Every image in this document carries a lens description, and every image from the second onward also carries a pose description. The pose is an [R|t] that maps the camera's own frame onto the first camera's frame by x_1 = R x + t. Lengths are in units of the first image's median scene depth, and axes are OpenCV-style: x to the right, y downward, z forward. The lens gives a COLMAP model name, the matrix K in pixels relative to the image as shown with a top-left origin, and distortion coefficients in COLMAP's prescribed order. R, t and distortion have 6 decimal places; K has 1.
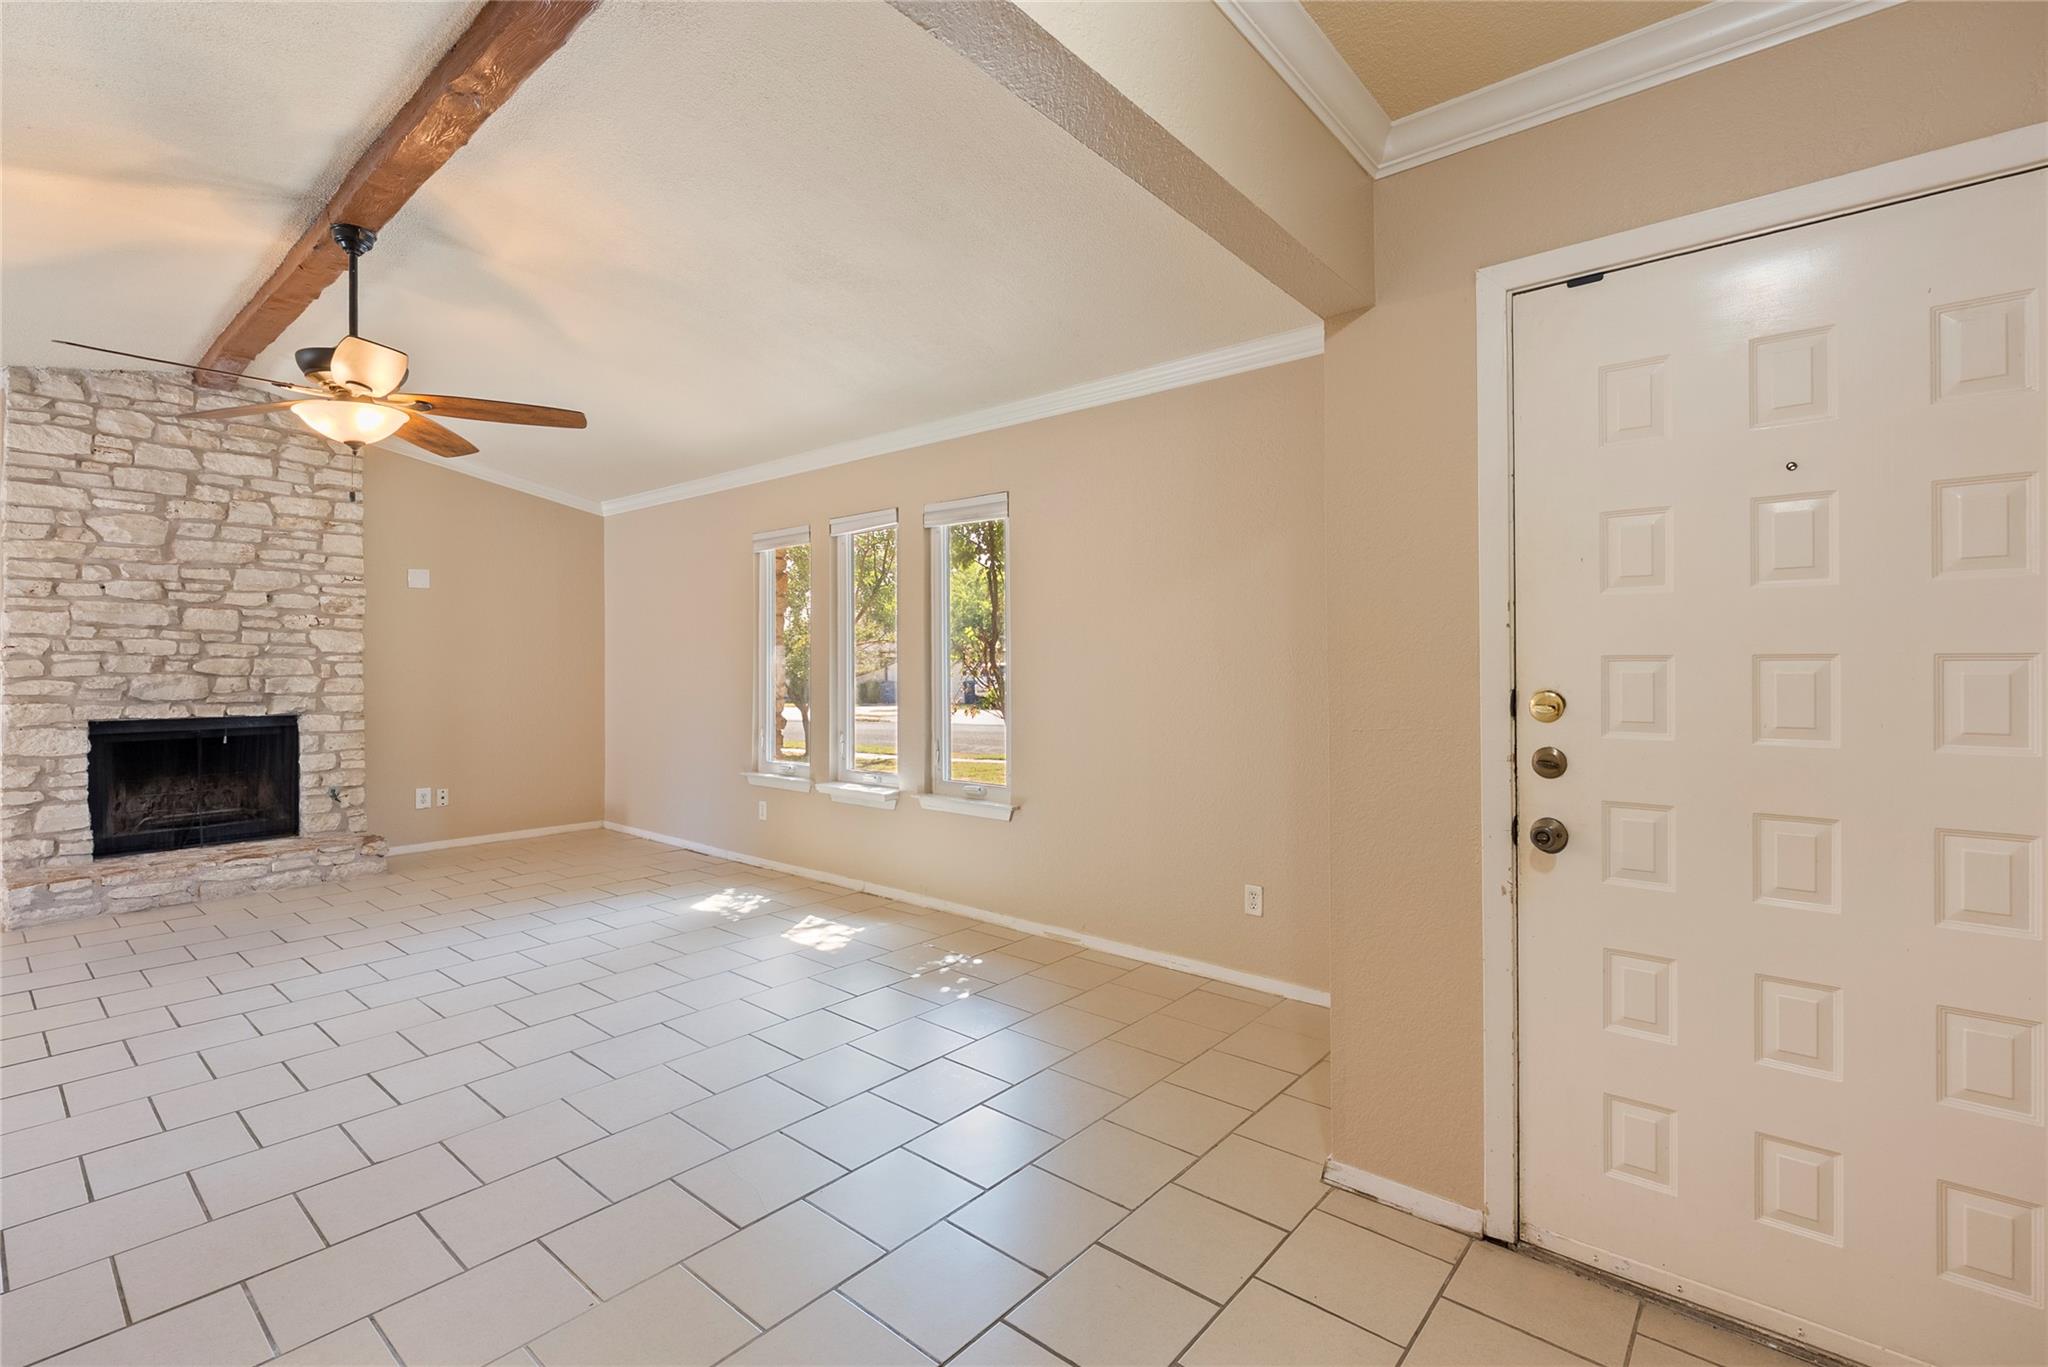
lens RADIAL K [[923.6, 0, 1023.7], [0, 923.6, 669.8], [0, 0, 1]] dist [0.000567, -0.001246]
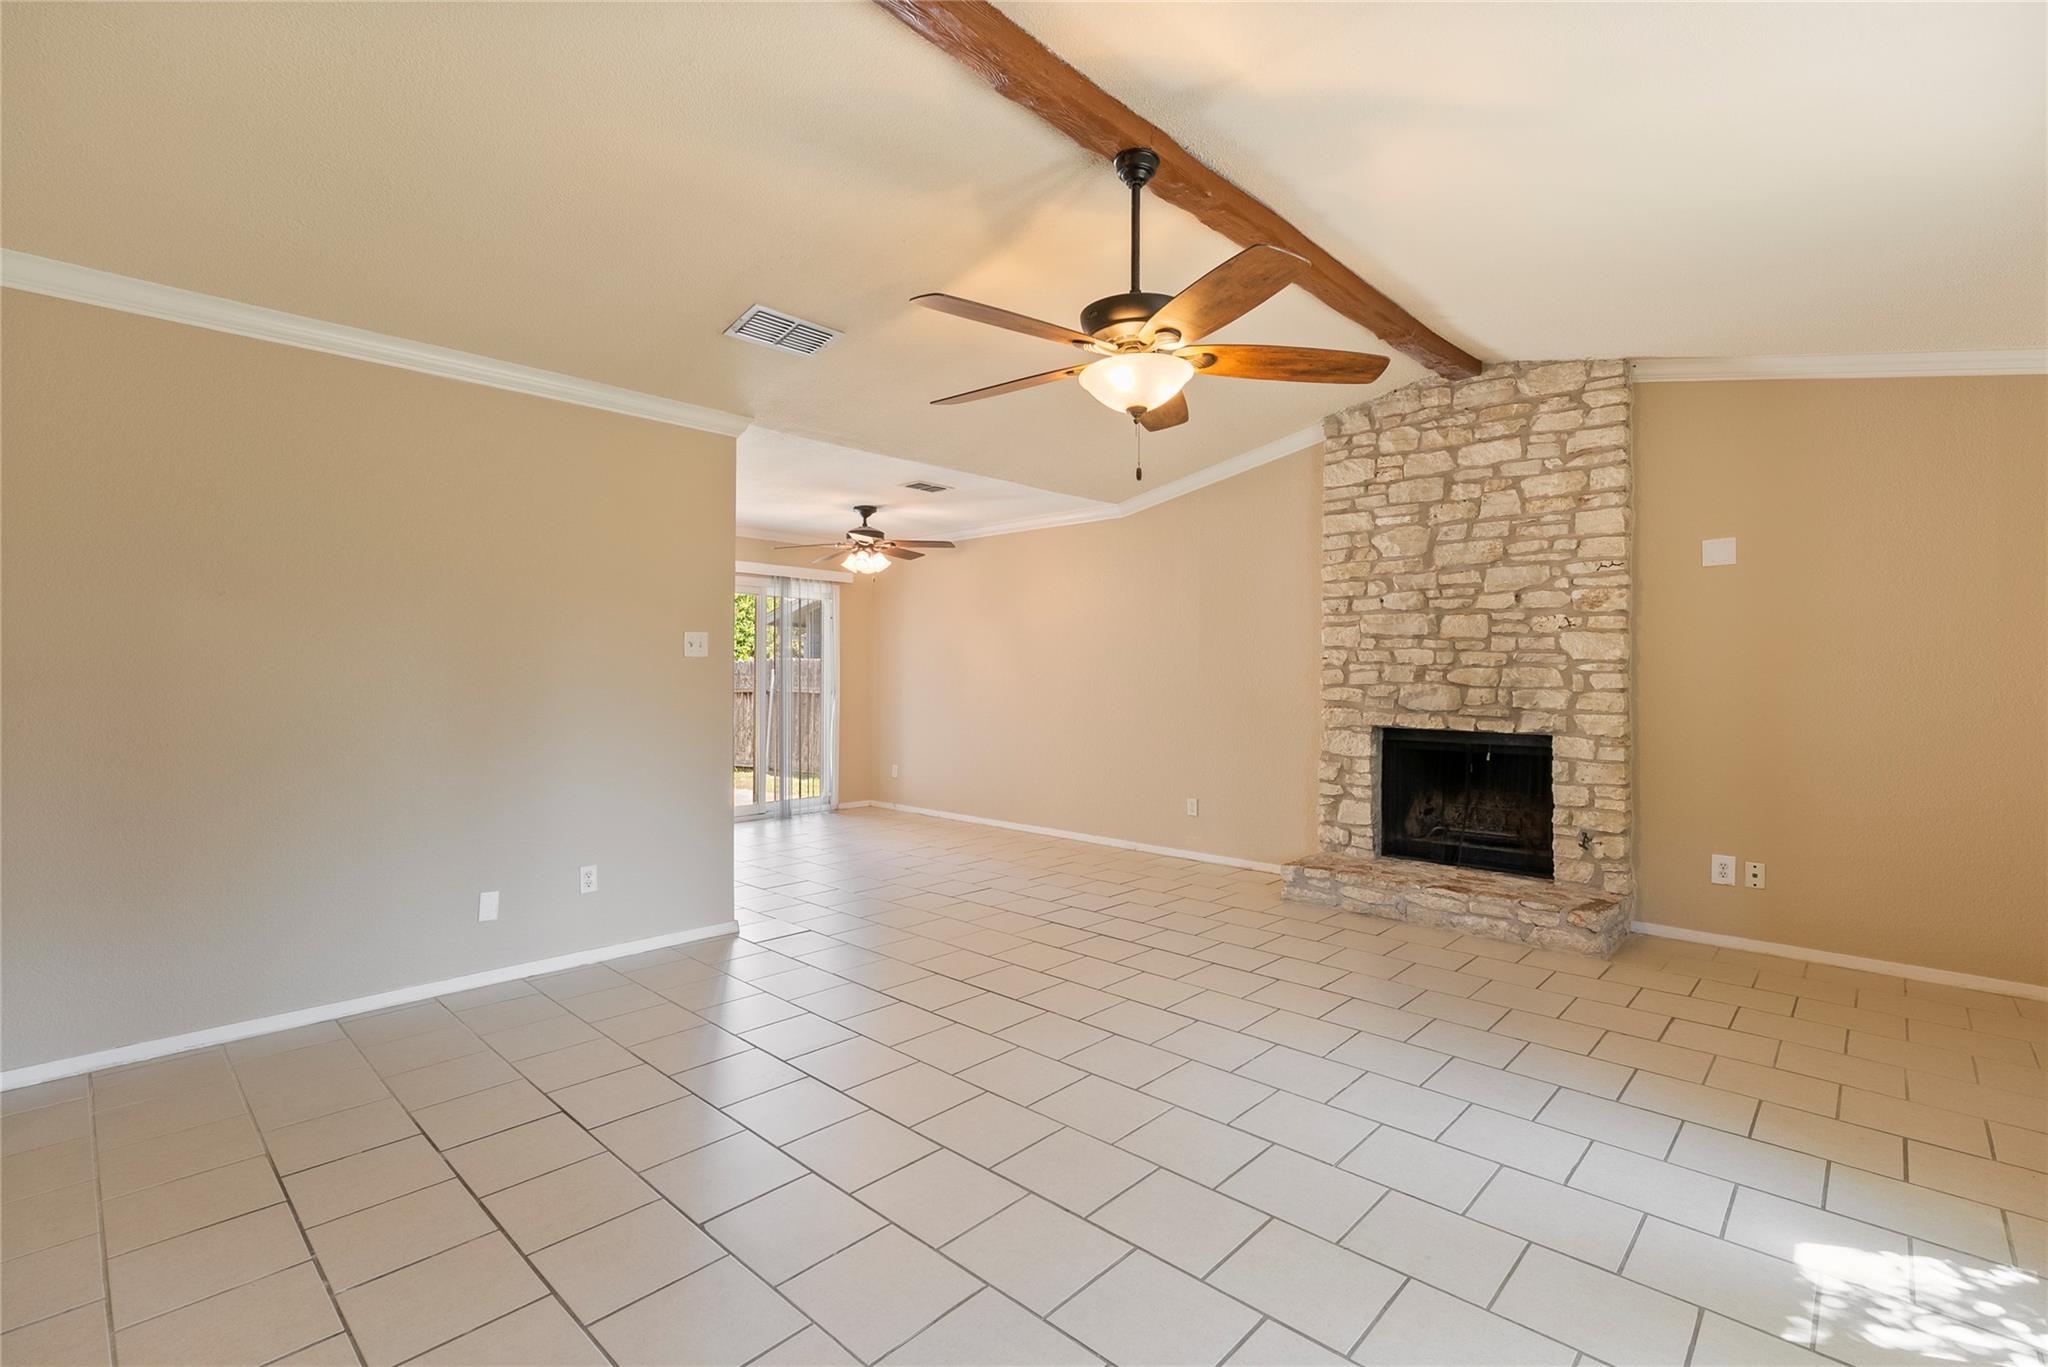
lens RADIAL K [[923.6, 0, 1013.6], [0, 923.6, 674.0], [0, 0, 1]] dist [0.000567, -0.001246]
pose [[-0.052592, 0.002647, -0.998613, 0.077880], [-0.011260, 0.999931, 0.003244, -0.003926], [0.998553, 0.011415, -0.052558, 0.601312]]
